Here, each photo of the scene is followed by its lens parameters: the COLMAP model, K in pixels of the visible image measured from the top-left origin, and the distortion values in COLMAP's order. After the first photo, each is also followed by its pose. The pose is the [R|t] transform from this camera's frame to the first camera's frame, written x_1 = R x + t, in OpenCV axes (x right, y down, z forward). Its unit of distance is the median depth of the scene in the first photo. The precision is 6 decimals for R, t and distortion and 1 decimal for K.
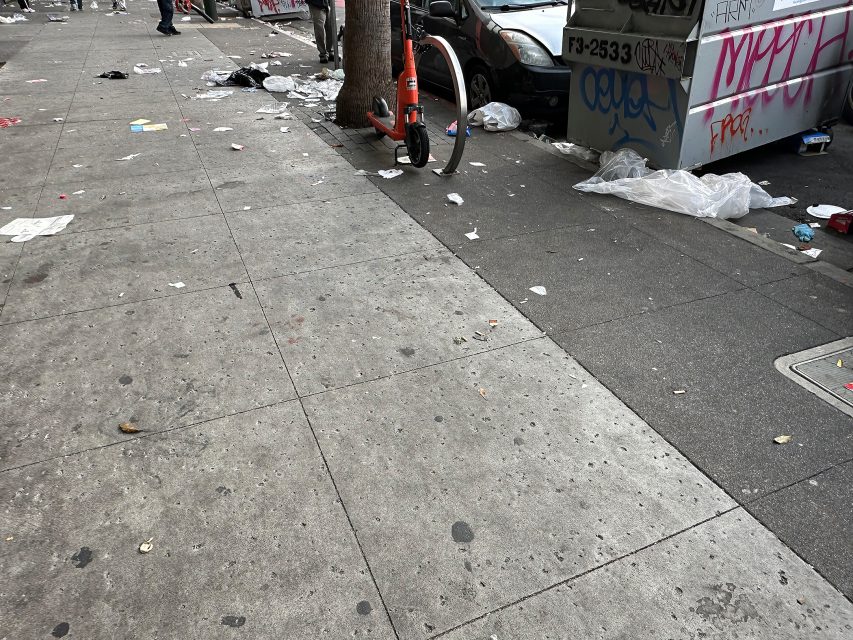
lens RADIAL K [[599.7, 0, 426.2], [0, 599.7, 319.9], [0, 0, 1]] dist [-0.002295, -0.003197]
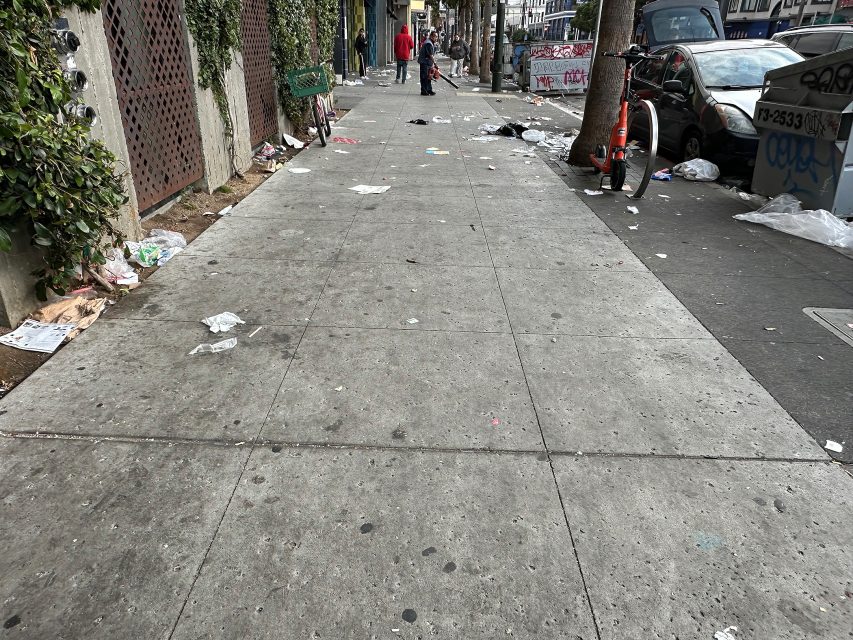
lens RADIAL K [[599.7, 0, 425.8], [0, 599.7, 320.3], [0, 0, 1]] dist [-0.002295, -0.003197]
pose [[0.912196, 0.188008, -0.364077, 0.149380], [-0.227674, 0.971300, -0.068861, 0.229505], [0.340681, 0.145705, 0.928820, -0.383156]]
